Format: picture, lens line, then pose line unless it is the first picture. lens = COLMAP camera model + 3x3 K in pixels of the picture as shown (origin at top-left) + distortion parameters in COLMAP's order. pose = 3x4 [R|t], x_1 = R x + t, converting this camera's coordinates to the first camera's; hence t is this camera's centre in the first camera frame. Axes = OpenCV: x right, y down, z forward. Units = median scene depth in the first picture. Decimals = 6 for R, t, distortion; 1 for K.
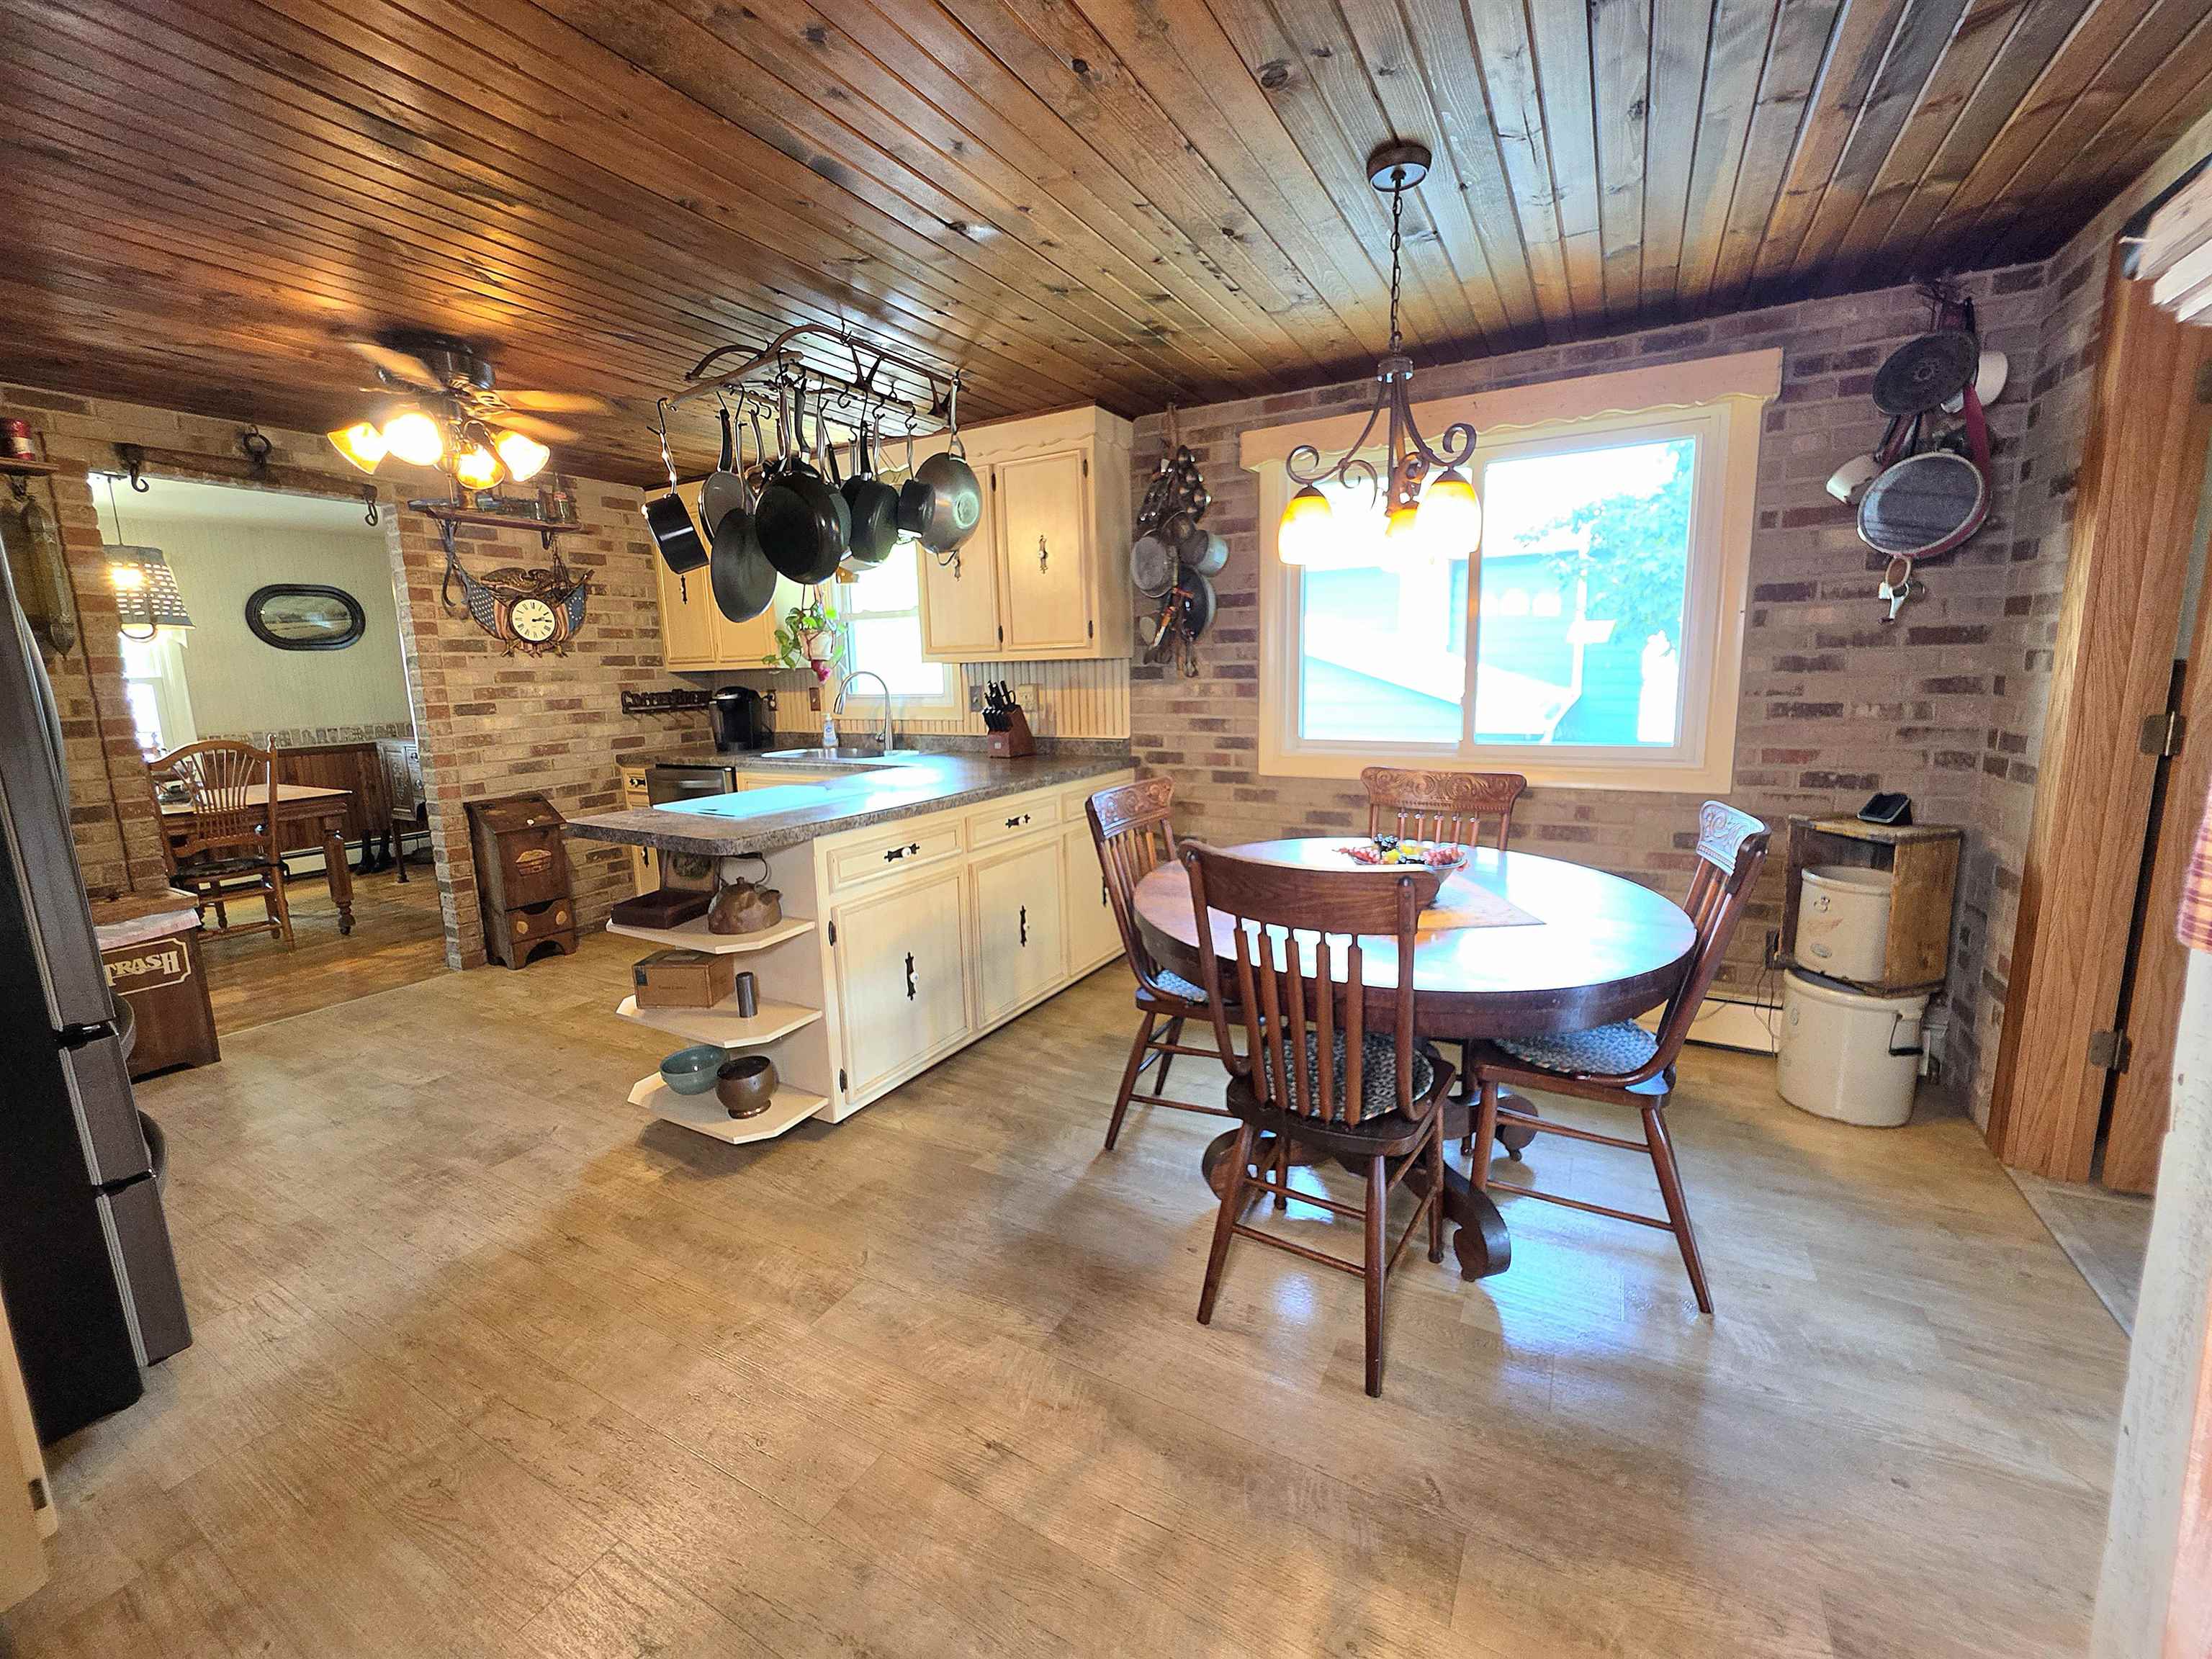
lens RADIAL K [[891.3, 0, 1098.7], [0, 891.3, 811.5], [0, 0, 1]] dist [-0.001531, 0.000150]
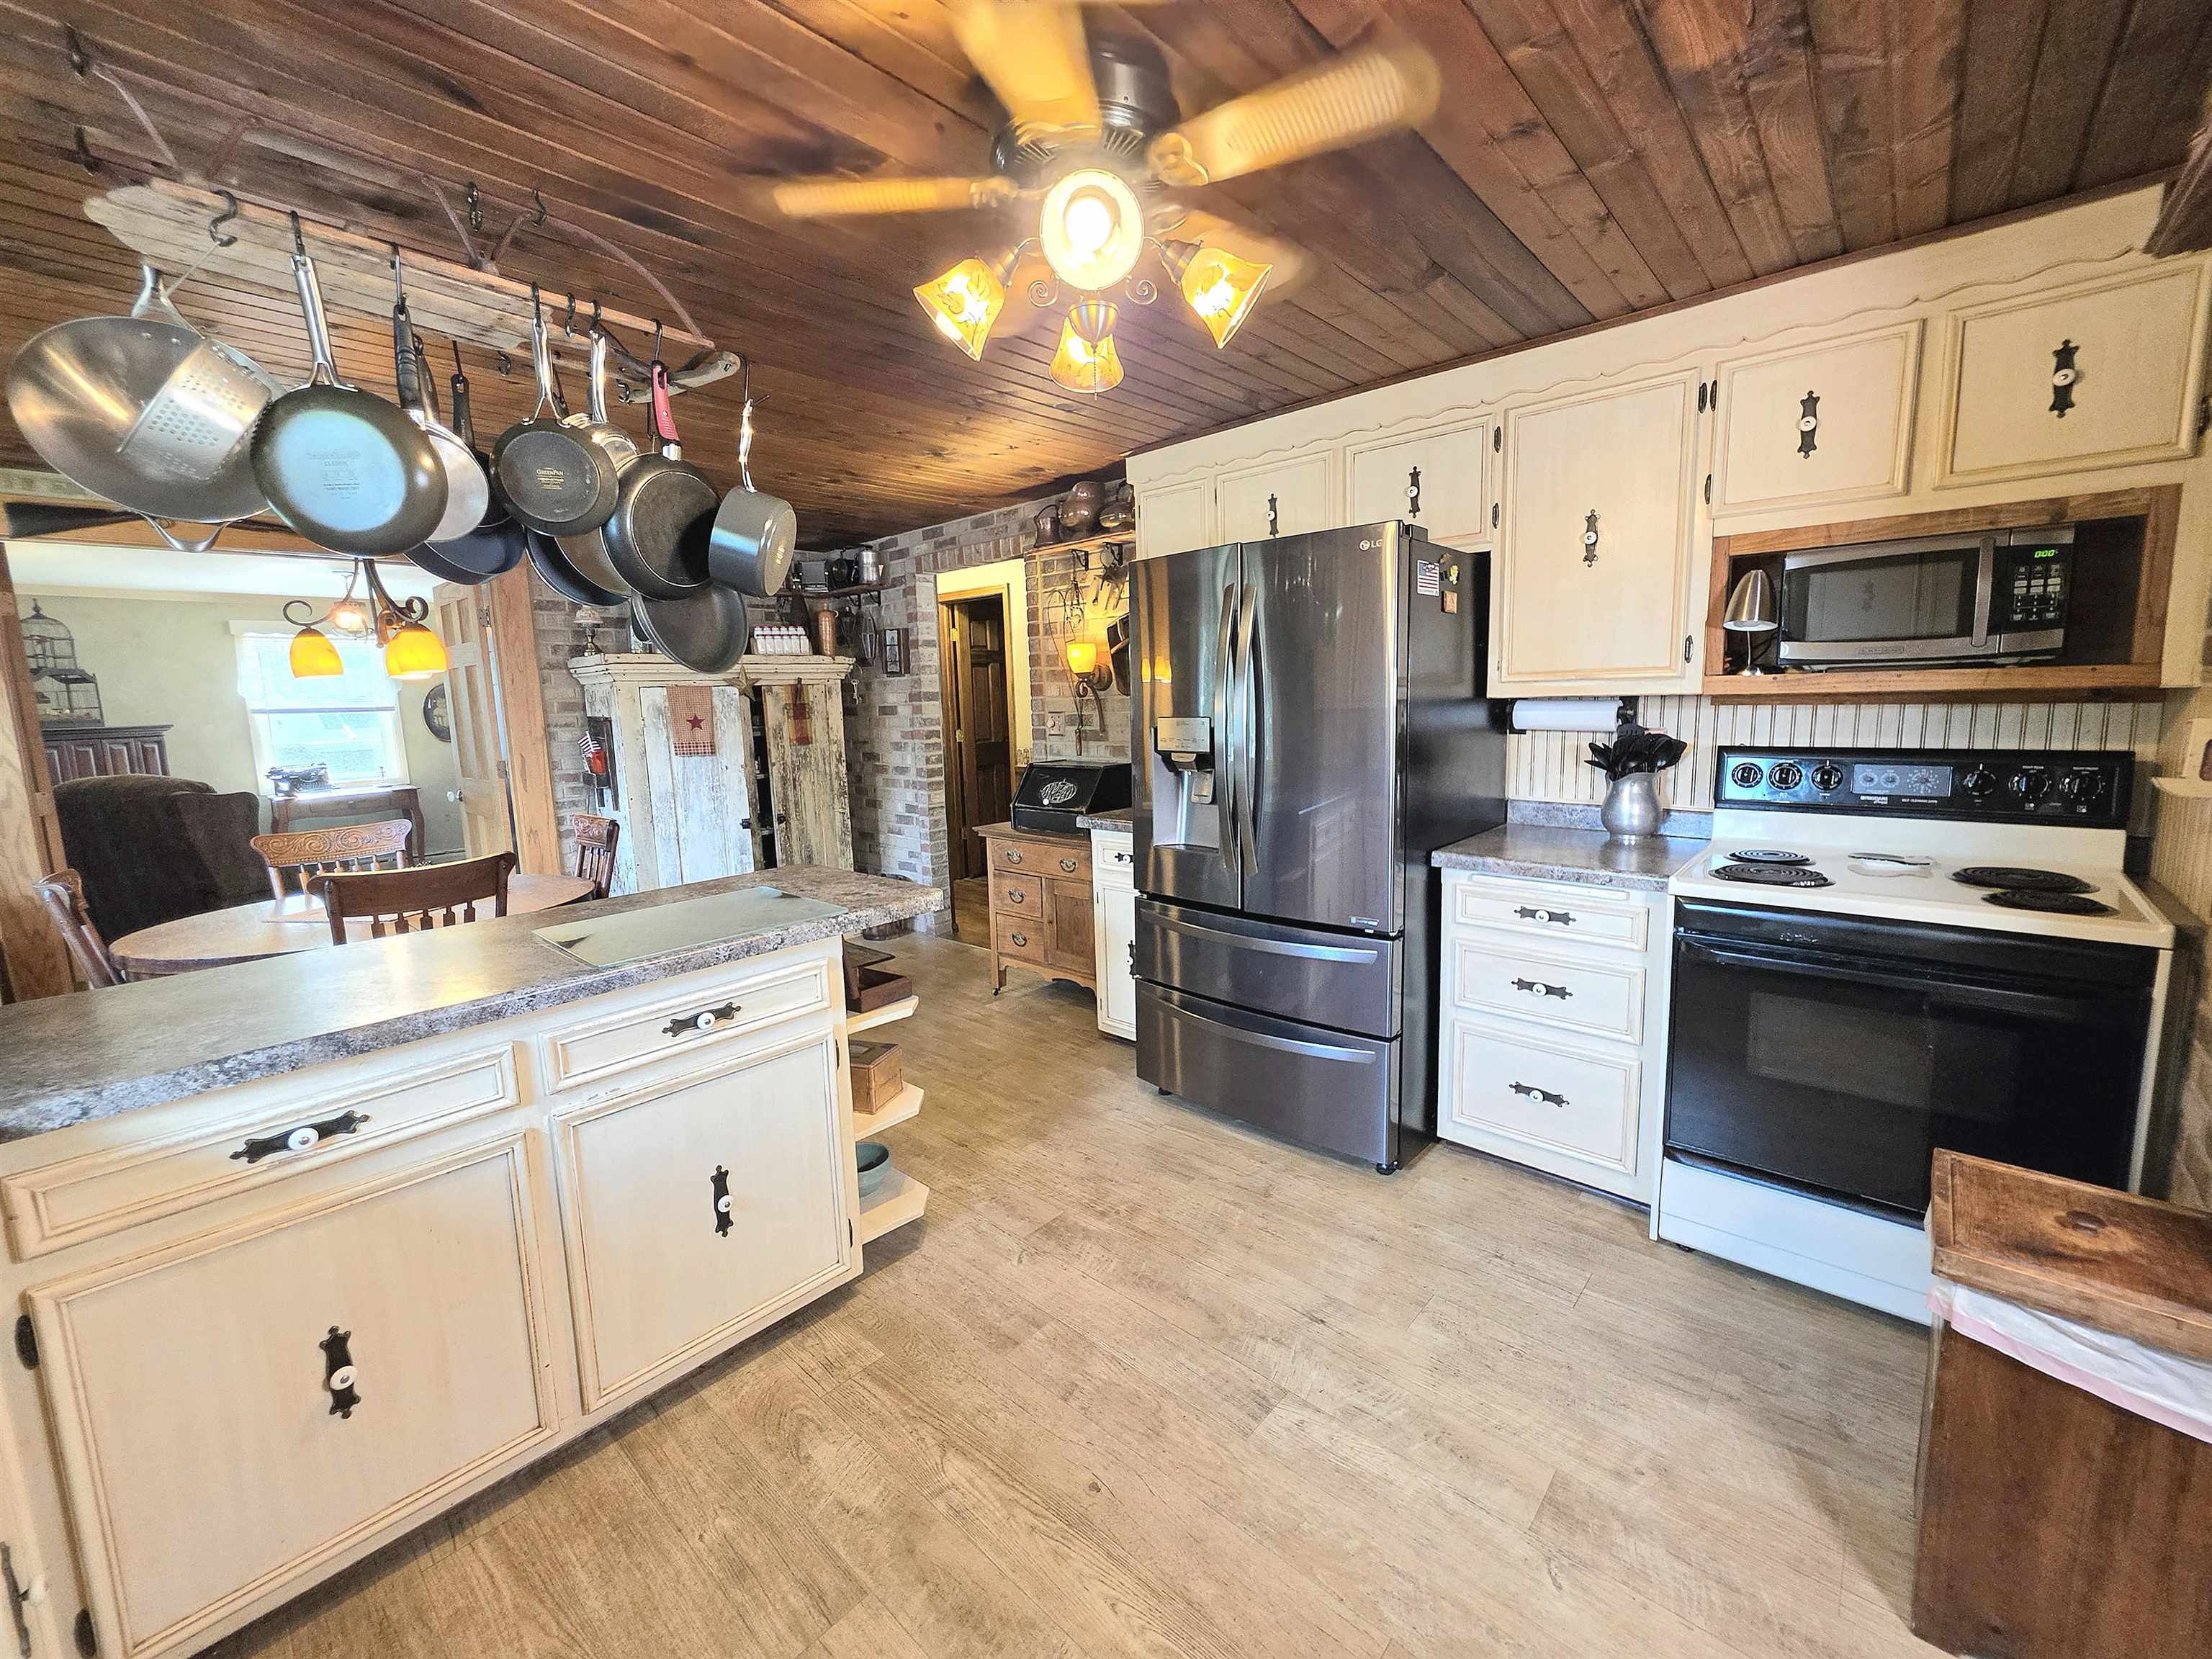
lens RADIAL K [[891.3, 0, 1107.5], [0, 891.3, 812.8], [0, 0, 1]] dist [-0.001531, 0.000150]
pose [[-0.974505, 0.026891, 0.222747, -0.559993], [0.090035, 0.956220, 0.278456, -0.172885], [-0.205507, 0.291412, -0.934262, 1.035527]]
